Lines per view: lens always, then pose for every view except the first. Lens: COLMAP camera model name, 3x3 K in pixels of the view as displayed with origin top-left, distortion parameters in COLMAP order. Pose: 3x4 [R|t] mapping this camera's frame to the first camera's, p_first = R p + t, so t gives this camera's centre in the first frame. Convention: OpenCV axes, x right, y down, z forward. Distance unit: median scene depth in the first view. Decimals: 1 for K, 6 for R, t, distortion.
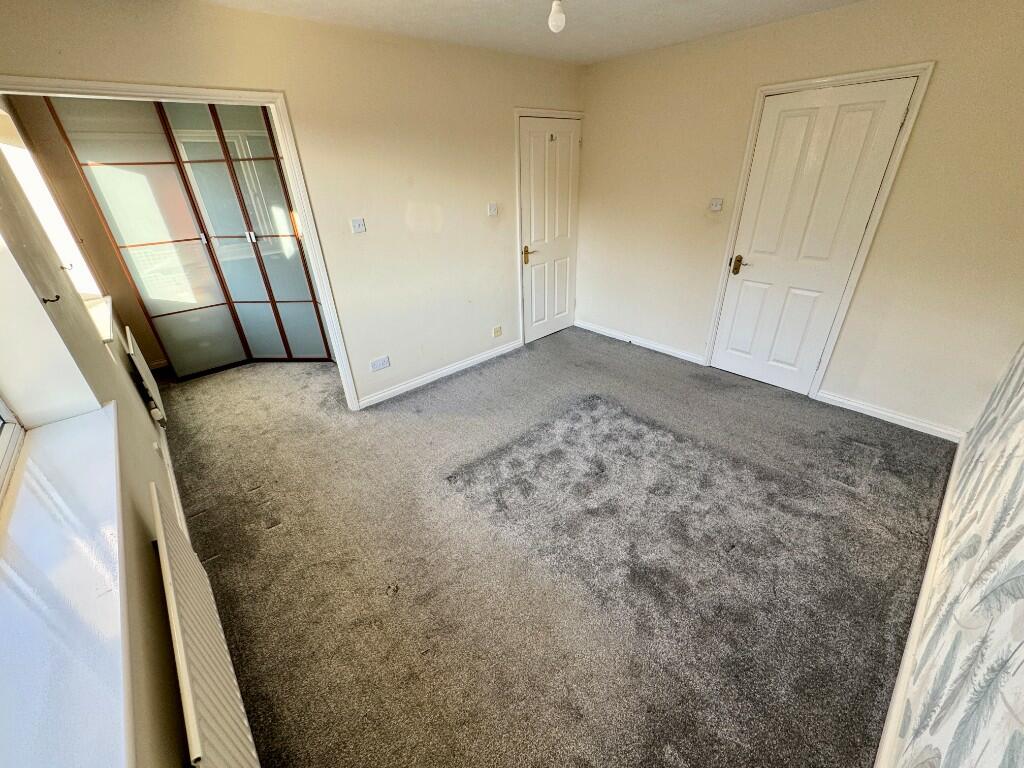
lens RADIAL K [[407.3, 0, 511.2], [0, 407.3, 382.1], [0, 0, 1]] dist [-0.000023, 0.000049]
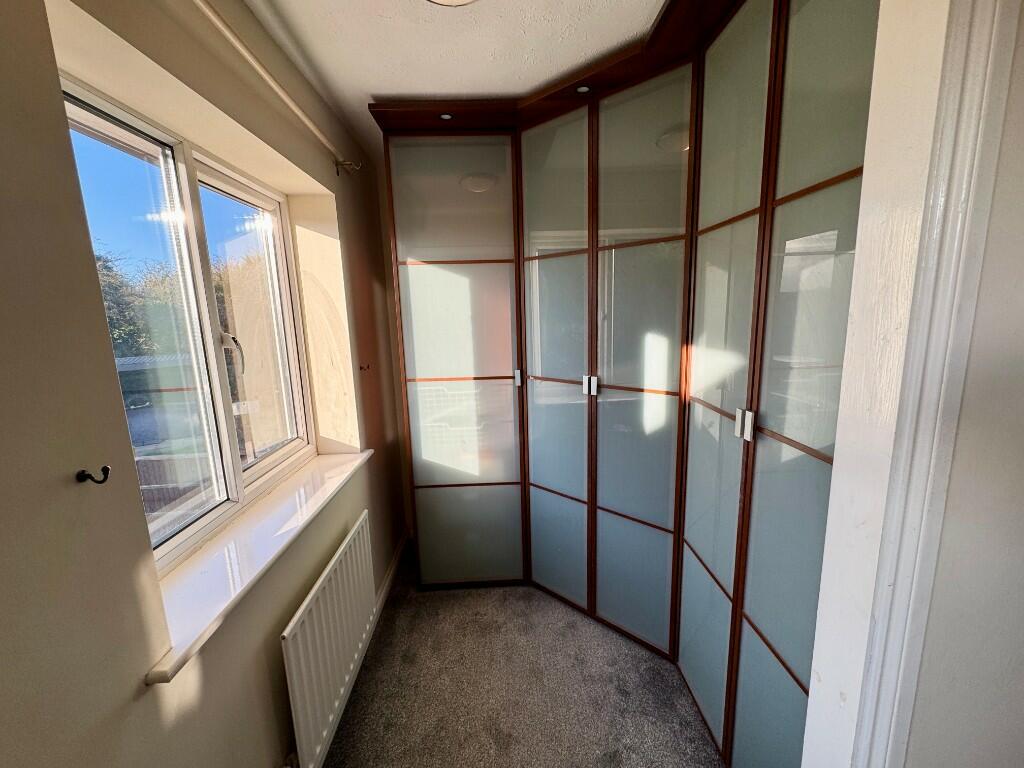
lens RADIAL K [[407.3, 0, 513.9], [0, 407.3, 382.2], [0, 0, 1]] dist [-0.000023, 0.000049]
pose [[0.772125, 0.119129, -0.624205, -0.374270], [-0.291884, 0.939008, -0.181844, -0.226555], [0.564471, 0.322601, 0.759803, 0.527291]]
